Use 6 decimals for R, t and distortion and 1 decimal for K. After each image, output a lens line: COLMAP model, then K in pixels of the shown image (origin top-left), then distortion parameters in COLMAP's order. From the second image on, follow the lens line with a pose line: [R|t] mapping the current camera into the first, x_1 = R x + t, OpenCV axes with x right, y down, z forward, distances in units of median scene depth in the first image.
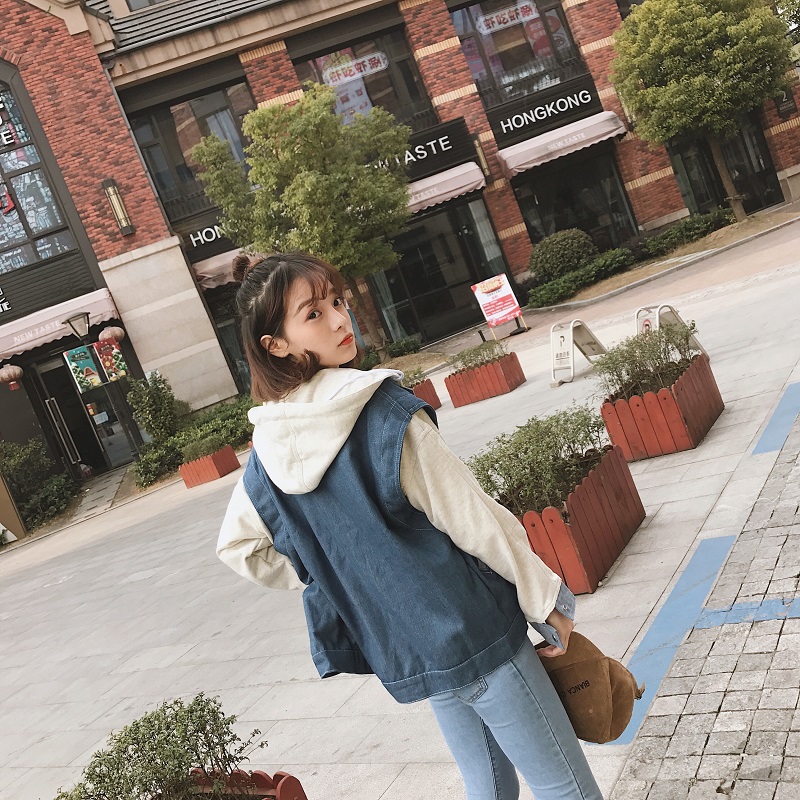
lens RADIAL K [[874.6, 0, 396.7], [0, 874.6, 400.8], [0, 0, 1]] dist [0.008648, -0.027397]
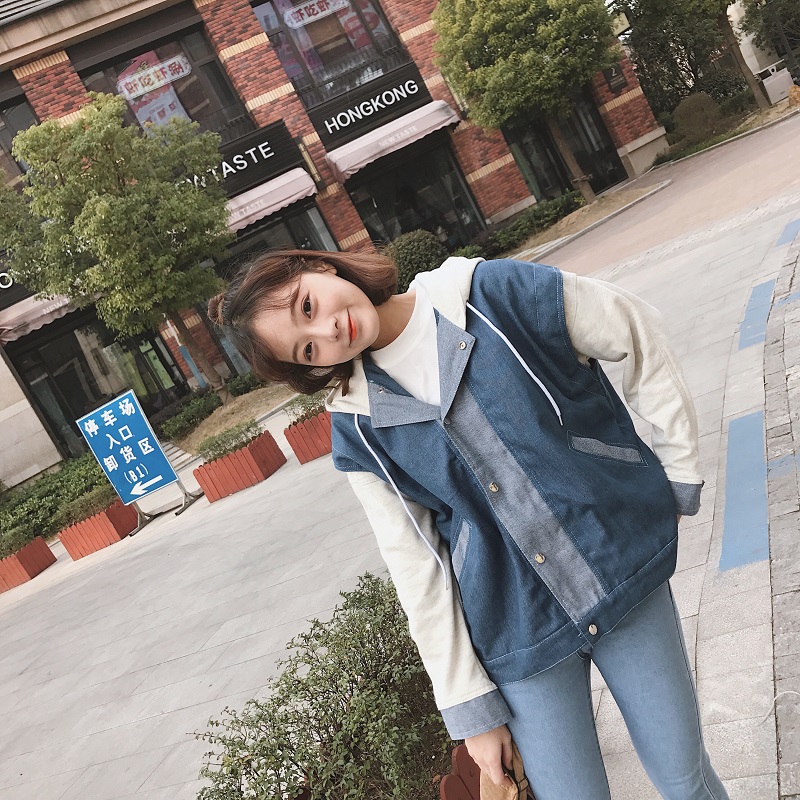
lens RADIAL K [[876.1, 0, 400.0], [0, 876.1, 400.0], [0, 0, 1]] dist [-0.009554, 0.018779]
pose [[0.980318, -0.132519, 0.146342, 0.026208], [0.134236, 0.990948, -0.001876, -0.020774], [-0.144769, 0.021484, 0.989232, 0.101247]]
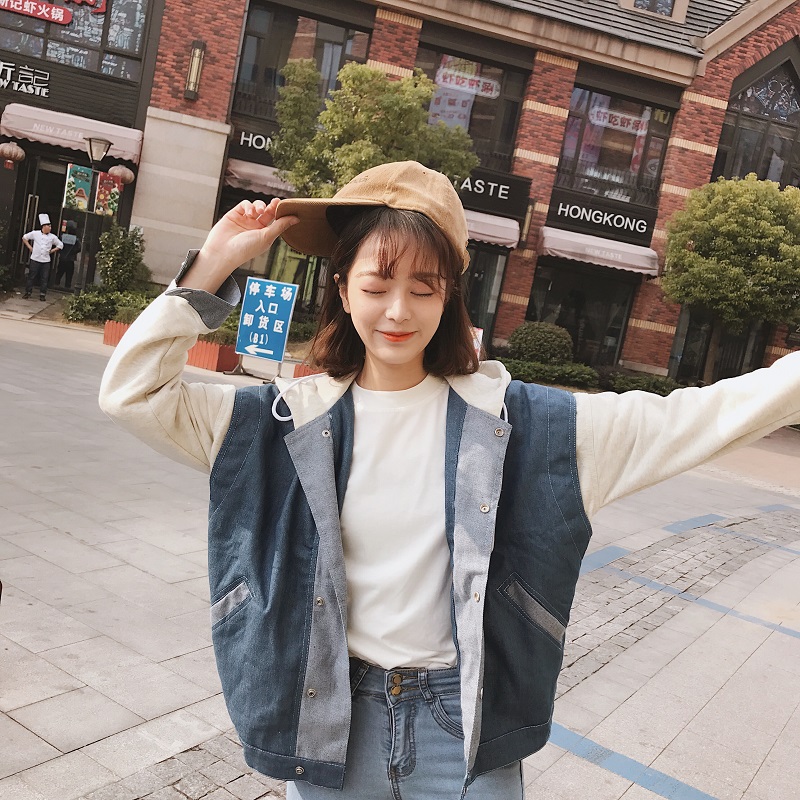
lens RADIAL K [[874.9, 0, 400.0], [0, 874.9, 400.0], [0, 0, 1]] dist [0.013403, -0.040137]
pose [[0.849299, 0.524150, 0.062917, 0.016221], [-0.524141, 0.851442, -0.017976, -0.004102], [-0.062992, -0.017711, 0.997857, -0.023584]]
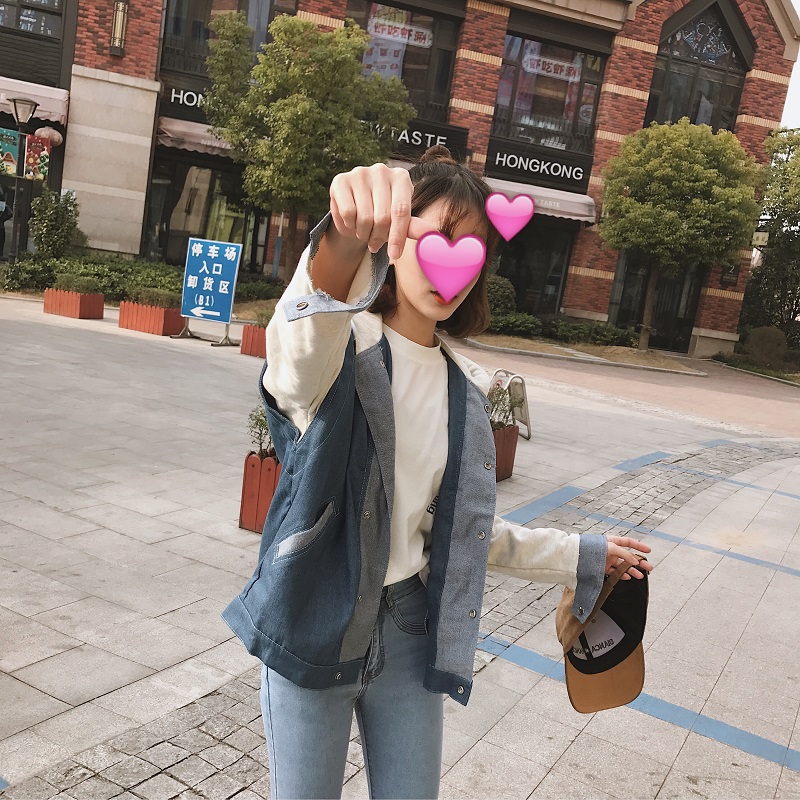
lens RADIAL K [[876.1, 0, 400.0], [0, 876.1, 400.0], [0, 0, 1]] dist [-0.009554, 0.018779]
pose [[0.865830, 0.479262, 0.143690, 0.011285], [-0.483448, 0.875349, -0.006524, -0.000790], [-0.128906, -0.063818, 0.989601, -0.028924]]
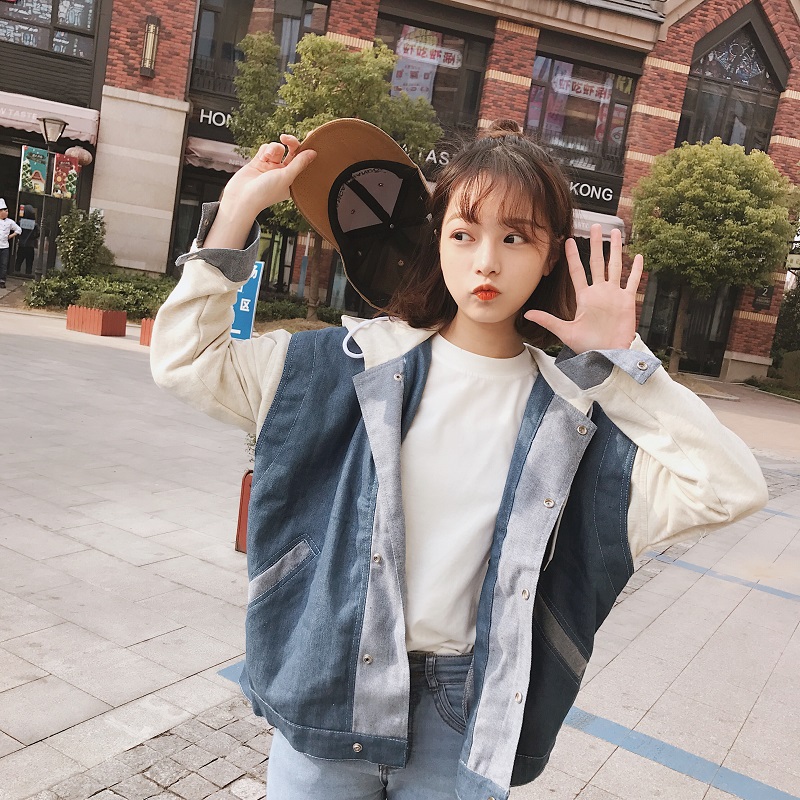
lens RADIAL K [[876.1, 0, 400.0], [0, 876.1, 400.0], [0, 0, 1]] dist [-0.009554, 0.018779]
pose [[0.864604, 0.491998, 0.101974, 0.018645], [-0.493474, 0.869678, -0.011962, -0.002906], [-0.094570, -0.039980, 0.994715, -0.018126]]
